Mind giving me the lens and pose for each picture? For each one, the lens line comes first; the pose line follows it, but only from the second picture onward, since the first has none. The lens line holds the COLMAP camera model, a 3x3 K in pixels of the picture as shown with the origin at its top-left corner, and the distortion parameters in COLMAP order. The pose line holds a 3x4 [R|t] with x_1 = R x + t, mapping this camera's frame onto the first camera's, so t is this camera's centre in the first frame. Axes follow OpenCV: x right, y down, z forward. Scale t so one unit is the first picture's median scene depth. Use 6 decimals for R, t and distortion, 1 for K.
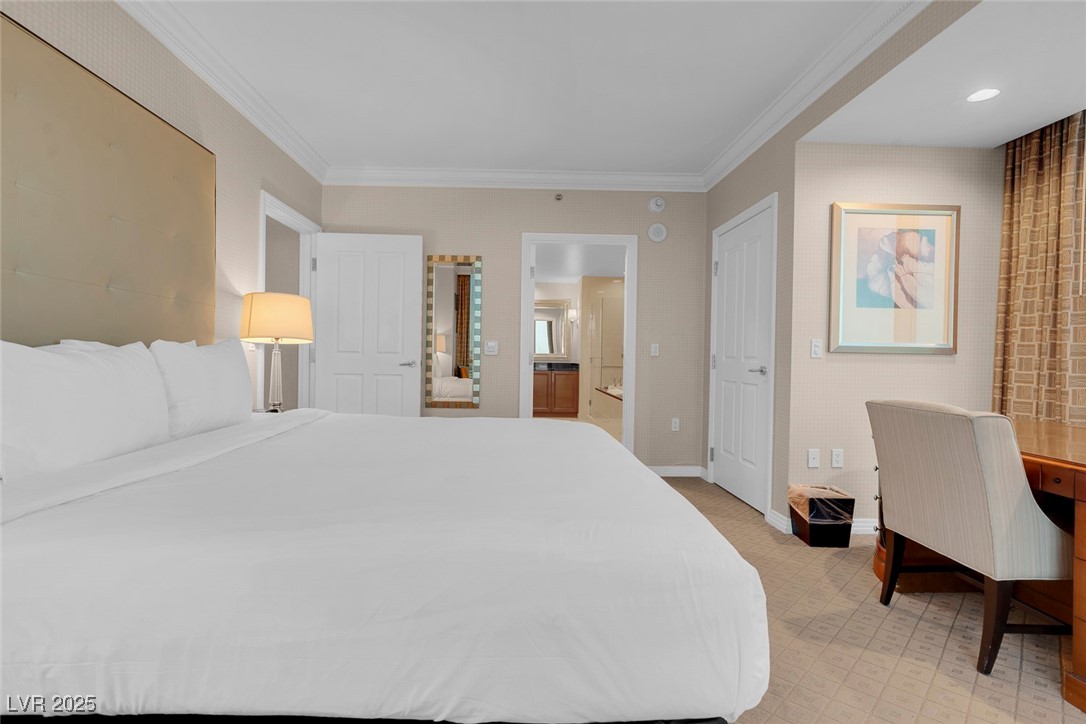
lens RADIAL K [[494.2, 0, 532.5], [0, 494.2, 363.3], [0, 0, 1]] dist [-0.009879, 0.003219]
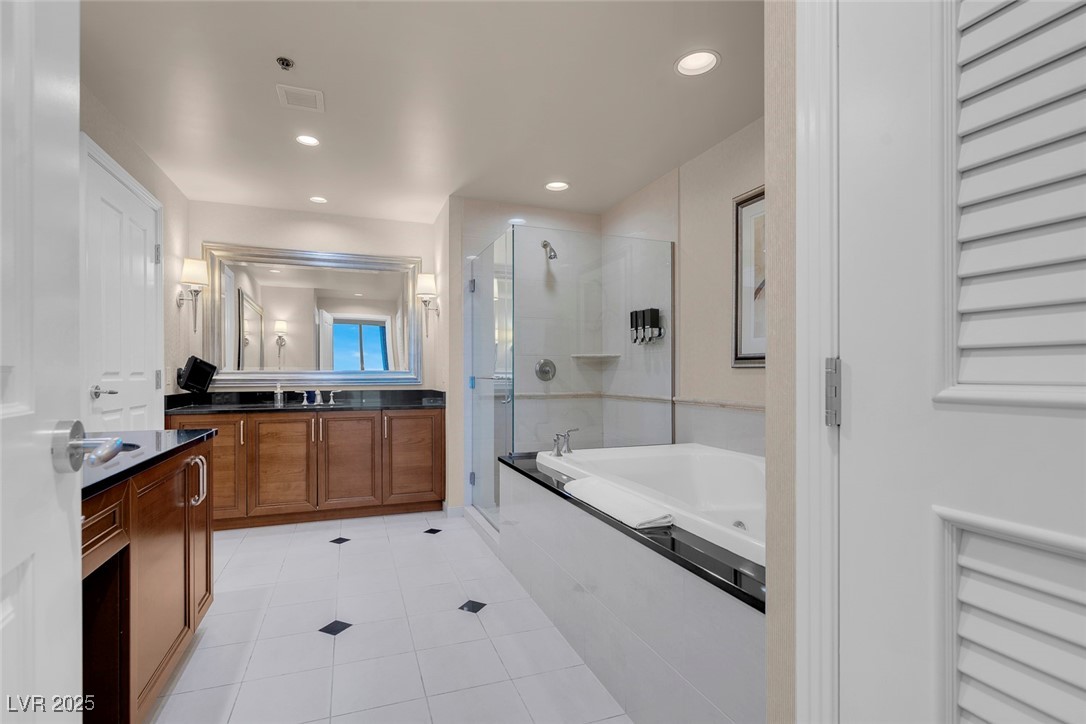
lens RADIAL K [[524.9, 0, 526.4], [0, 524.9, 374.2], [0, 0, 1]] dist [-0.006487, 0.005709]
pose [[0.955579, -0.017791, 0.294197, 0.061602], [0.021463, 0.999727, -0.009257, -0.023037], [-0.293952, 0.015160, 0.955700, 1.285790]]
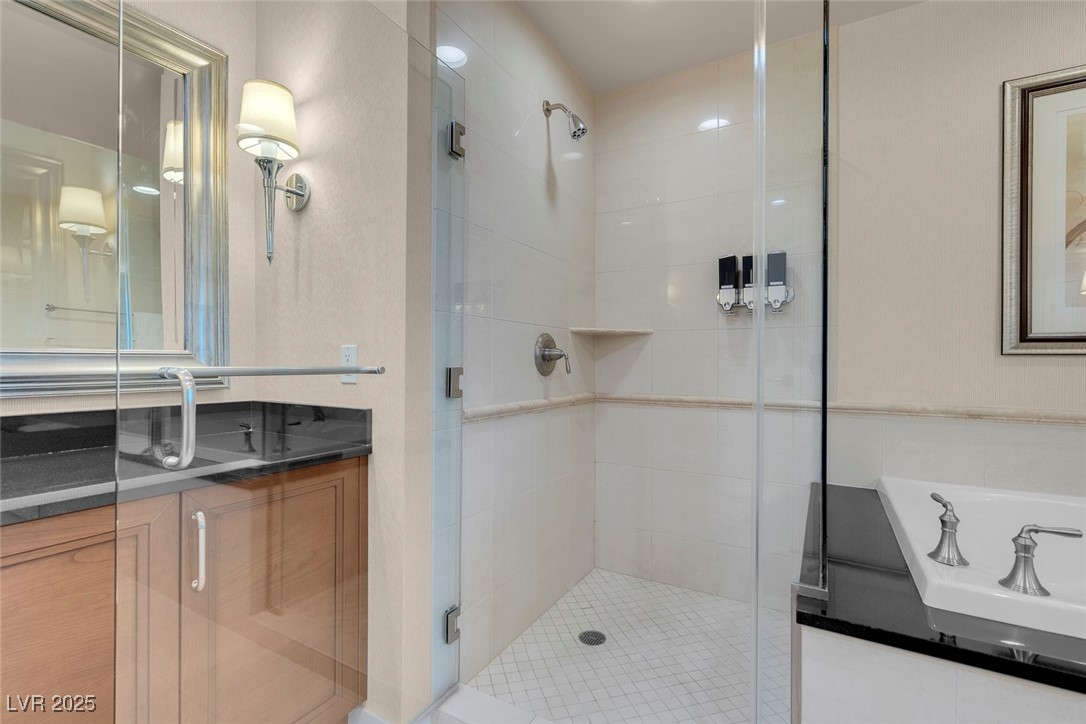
lens RADIAL K [[494.2, 0, 539.3], [0, 494.2, 362.4], [0, 0, 1]] dist [-0.009879, 0.003219]
pose [[0.533879, -0.016491, 0.845400, -0.034971], [0.017976, 0.999805, 0.008151, -0.038532], [-0.845370, 0.010846, 0.534071, 2.112547]]
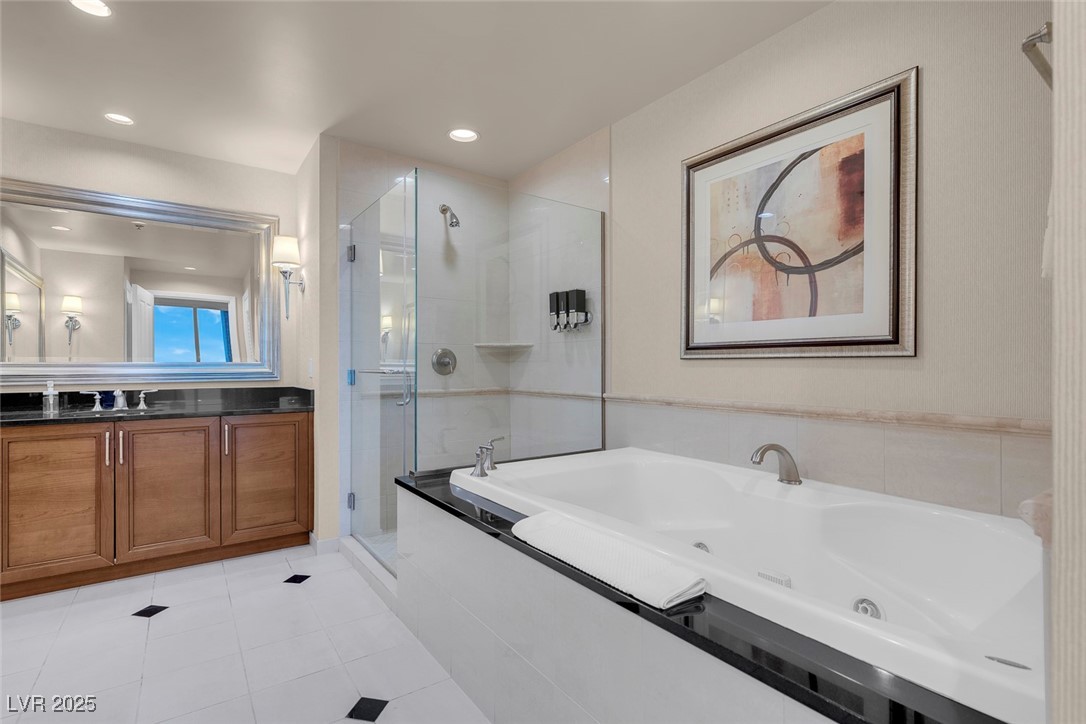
lens RADIAL K [[524.9, 0, 540.0], [0, 524.9, 364.6], [0, 0, 1]] dist [-0.006487, 0.005709]
pose [[0.840505, -0.016954, 0.541538, 0.072639], [0.024480, 0.999678, -0.006697, -0.026400], [-0.541250, 0.018885, 0.840649, 1.490542]]
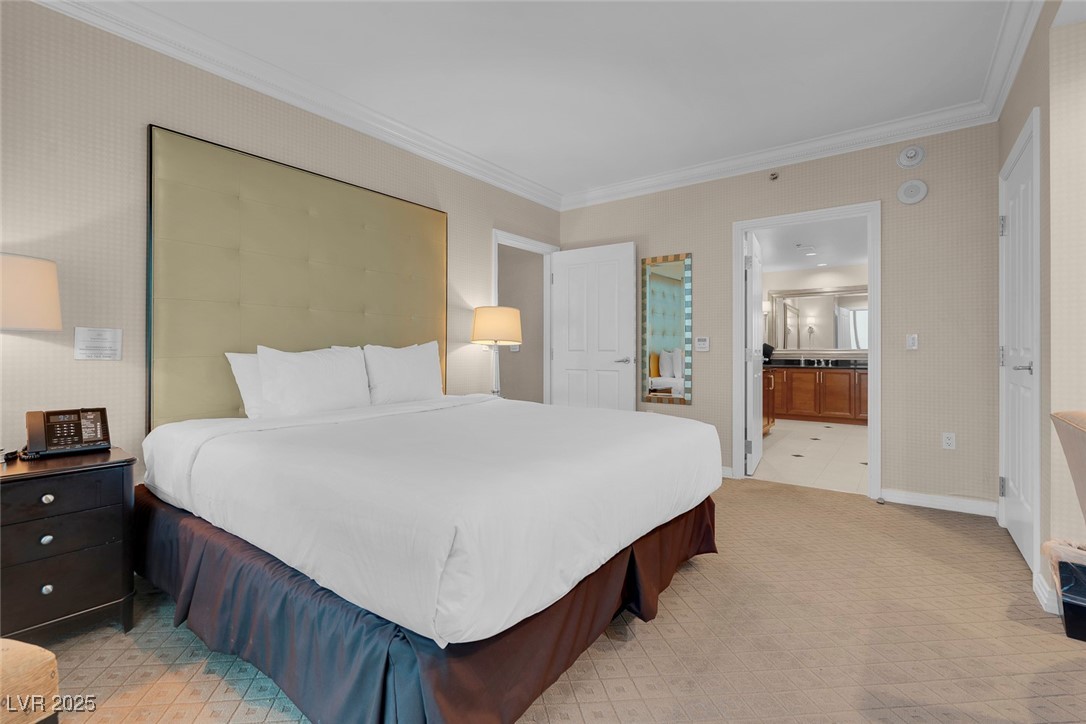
lens RADIAL K [[494.2, 0, 547.3], [0, 494.2, 349.2], [0, 0, 1]] dist [-0.009879, 0.003219]
pose [[0.792540, -0.017169, -0.609579, 0.332661], [0.001571, 0.999658, -0.026114, 0.004867], [0.609818, 0.019739, 0.792295, 0.042186]]
